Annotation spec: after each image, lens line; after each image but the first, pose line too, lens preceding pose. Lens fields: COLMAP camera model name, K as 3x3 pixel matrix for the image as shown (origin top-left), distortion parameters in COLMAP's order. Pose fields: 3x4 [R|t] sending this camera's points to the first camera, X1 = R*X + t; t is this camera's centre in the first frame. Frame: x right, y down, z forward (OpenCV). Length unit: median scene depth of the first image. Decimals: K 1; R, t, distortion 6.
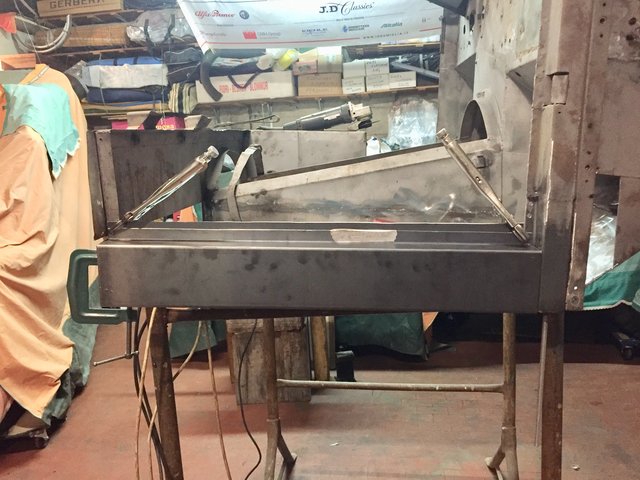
lens RADIAL K [[553.2, 0, 318.4], [0, 553.2, 238.1], [0, 0, 1]] dist [0.089435, -0.109558]
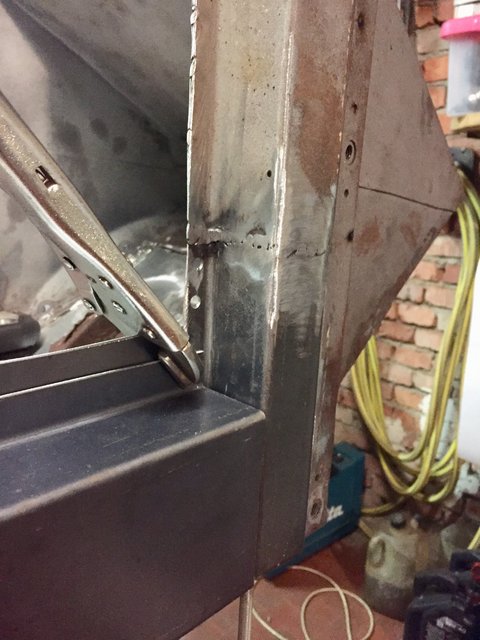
lens RADIAL K [[553.2, 0, 239.8], [0, 553.2, 299.6], [0, 0, 1]] dist [0.089435, -0.109558]
pose [[0.680544, -0.123408, 0.722240, 0.113311], [0.086806, 0.992352, 0.087768, -0.046711], [-0.727547, 0.002965, 0.686051, 0.530161]]
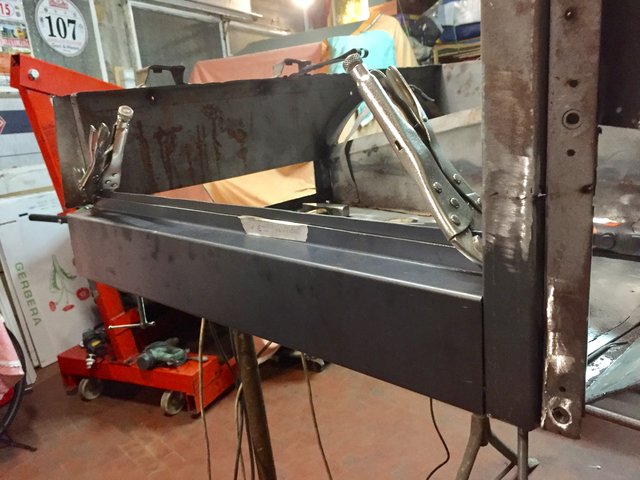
lens RADIAL K [[553.2, 0, 318.4], [0, 553.2, 238.1], [0, 0, 1]] dist [0.089435, -0.109558]
pose [[0.767249, 0.101796, -0.633220, 0.394982], [-0.031960, 0.992165, 0.120775, -0.054260], [0.640553, -0.072426, 0.764491, 0.364324]]
